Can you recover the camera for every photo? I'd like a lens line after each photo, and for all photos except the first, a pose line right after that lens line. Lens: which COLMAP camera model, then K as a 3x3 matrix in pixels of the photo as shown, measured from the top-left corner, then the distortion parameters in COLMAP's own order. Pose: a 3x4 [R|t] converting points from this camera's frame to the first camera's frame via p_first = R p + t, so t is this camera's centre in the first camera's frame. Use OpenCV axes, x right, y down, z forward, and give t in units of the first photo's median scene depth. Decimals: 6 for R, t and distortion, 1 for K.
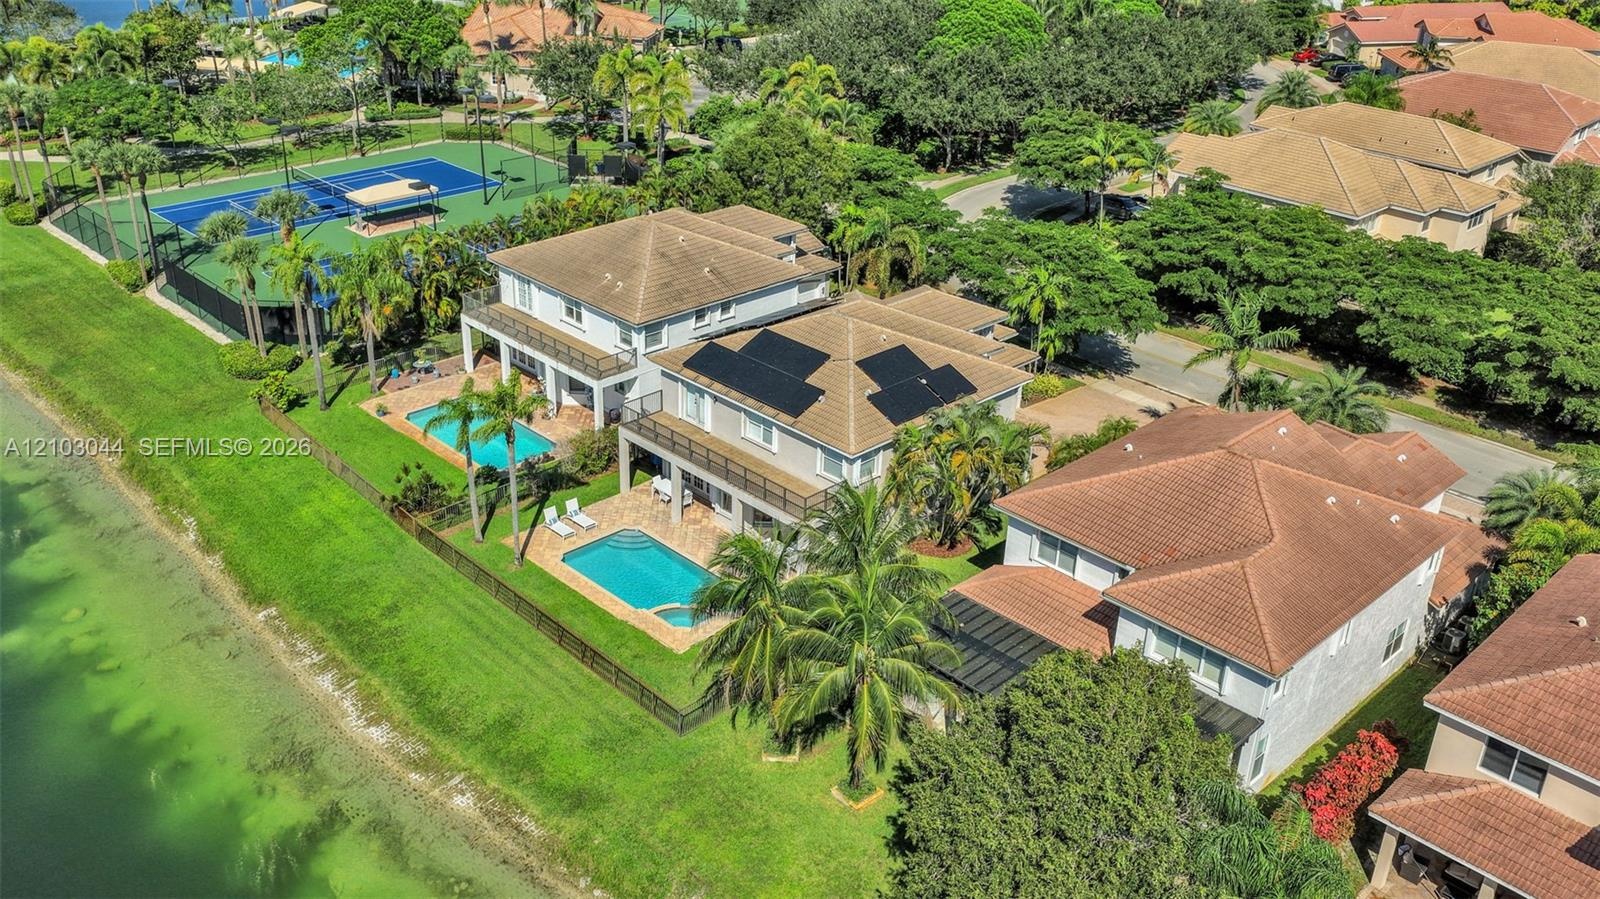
lens RADIAL K [[1367.9, 0, 800.0], [0, 1367.9, 449.5], [0, 0, 1]] dist [-0.001907, -0.007308]
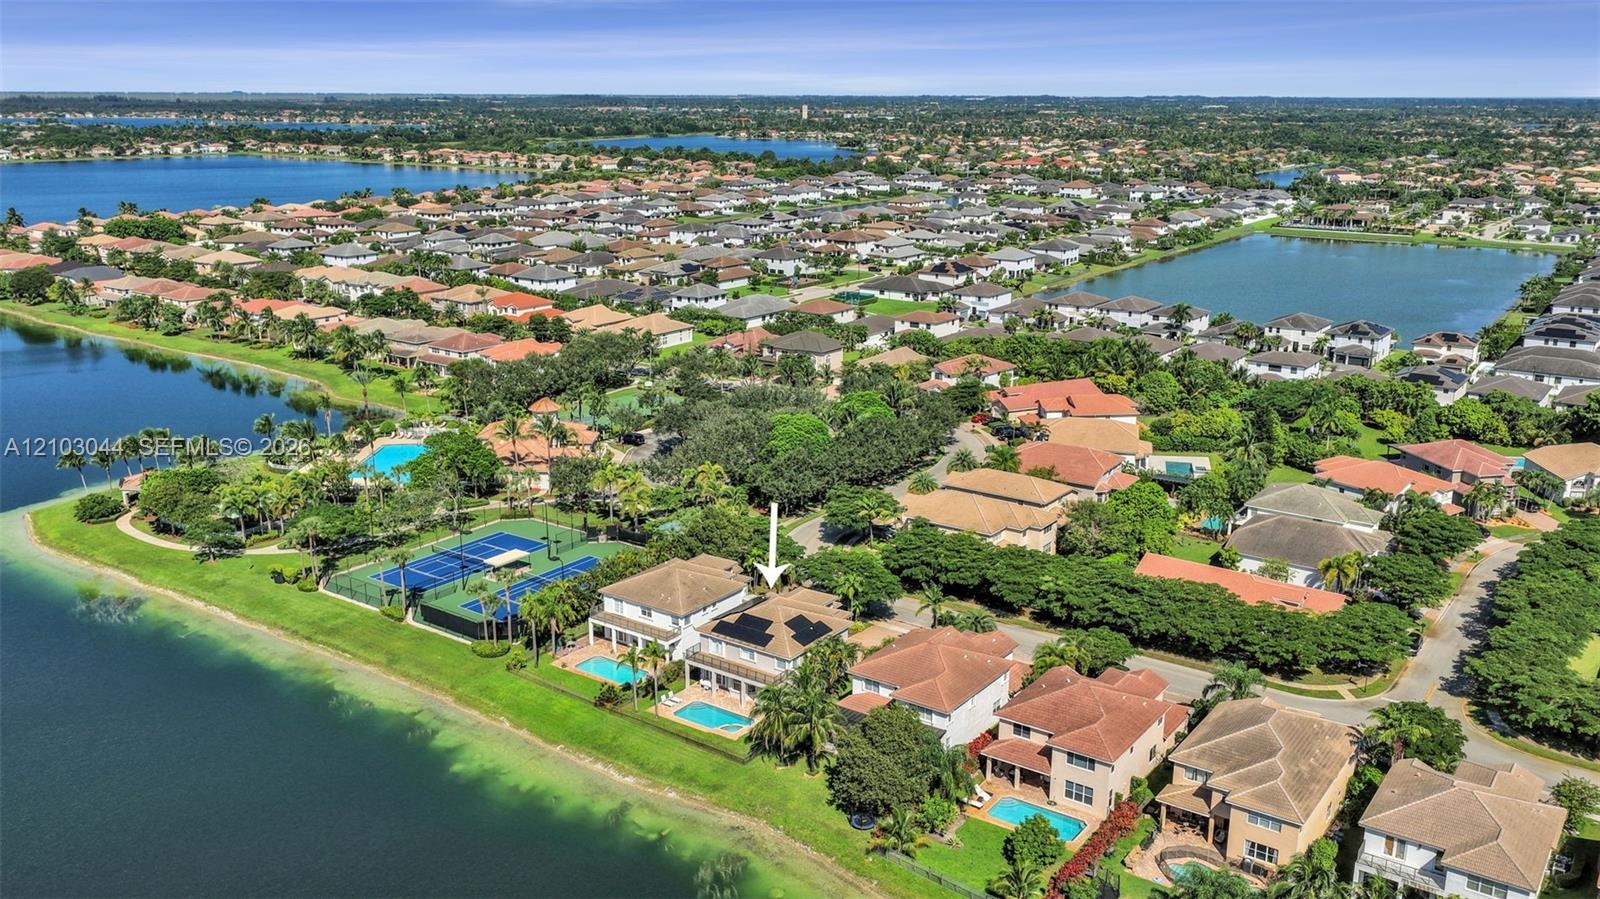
lens RADIAL K [[1367.9, 0, 800.0], [0, 1367.9, 449.5], [0, 0, 1]] dist [-0.001907, -0.007308]
pose [[0.983566, -0.068771, 0.166940, -0.273094], [0.099611, 0.977855, -0.184056, 0.074441], [-0.150586, 0.197660, 0.968635, -1.244532]]
